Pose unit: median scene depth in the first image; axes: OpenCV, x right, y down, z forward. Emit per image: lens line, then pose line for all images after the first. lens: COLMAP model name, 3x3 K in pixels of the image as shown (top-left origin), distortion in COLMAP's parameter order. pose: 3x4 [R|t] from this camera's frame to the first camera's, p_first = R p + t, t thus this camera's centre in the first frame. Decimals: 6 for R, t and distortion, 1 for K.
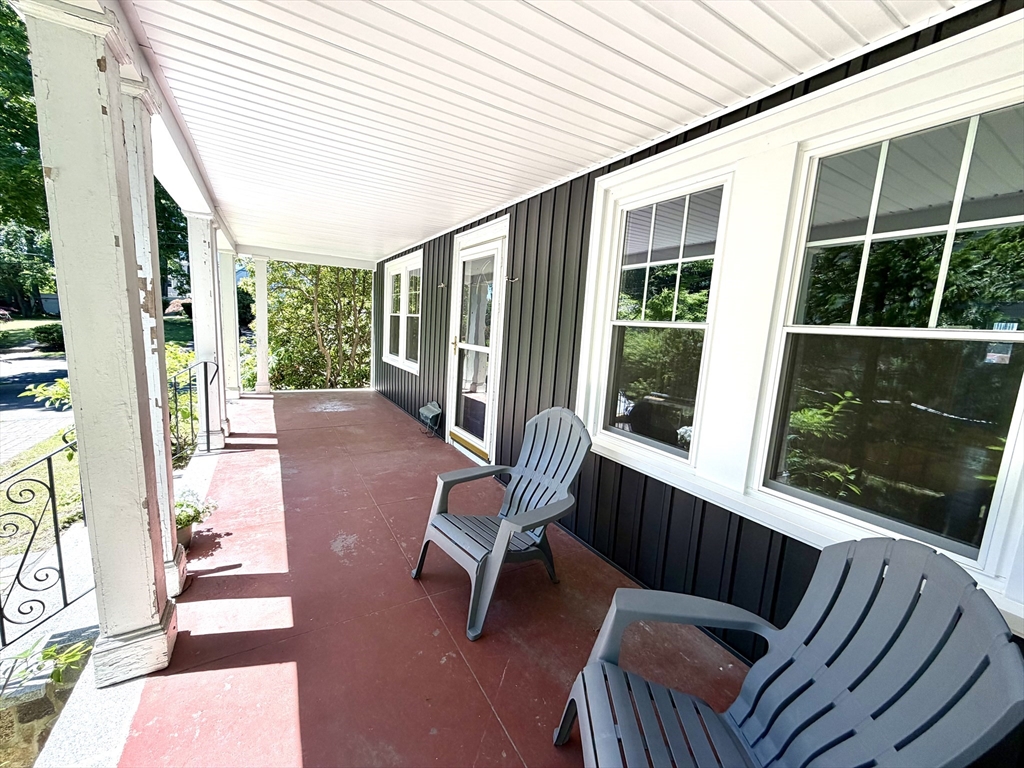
lens RADIAL K [[411.3, 0, 510.0], [0, 411.3, 385.6], [0, 0, 1]] dist [0.003670, -0.000382]
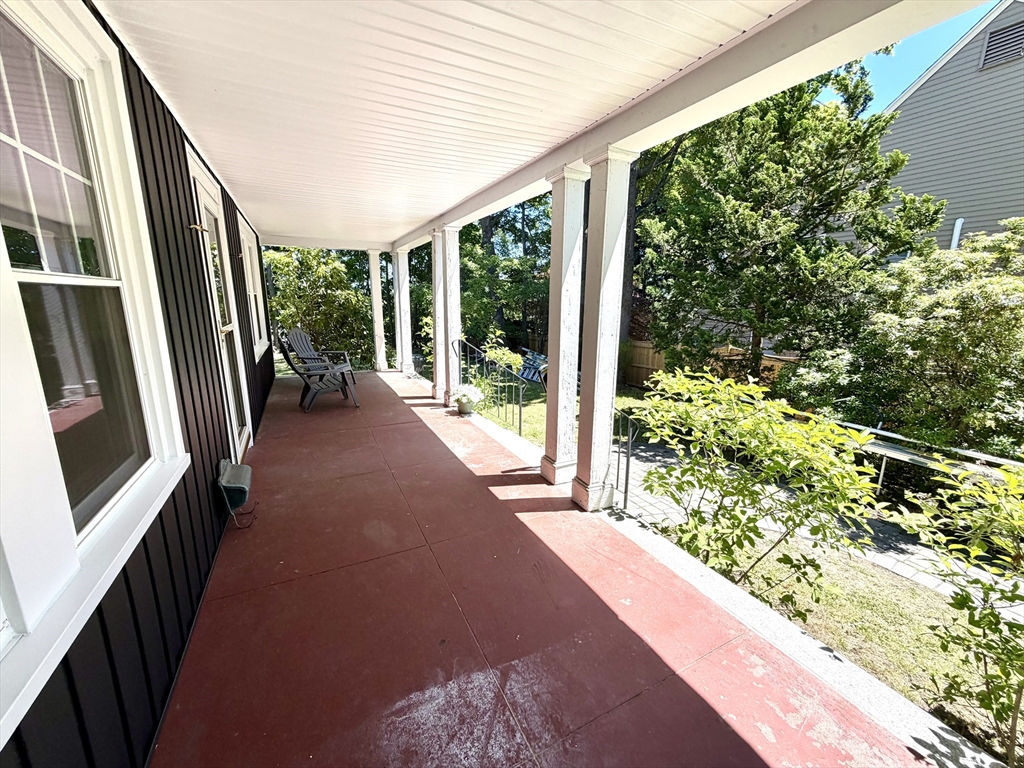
lens RADIAL K [[411.3, 0, 511.0], [0, 411.3, 383.0], [0, 0, 1]] dist [0.003670, -0.000382]
pose [[-0.995927, -0.076798, 0.047229, -0.730984], [-0.055122, 0.933203, 0.355097, -0.333382], [-0.071345, 0.351048, -0.933636, 1.876597]]
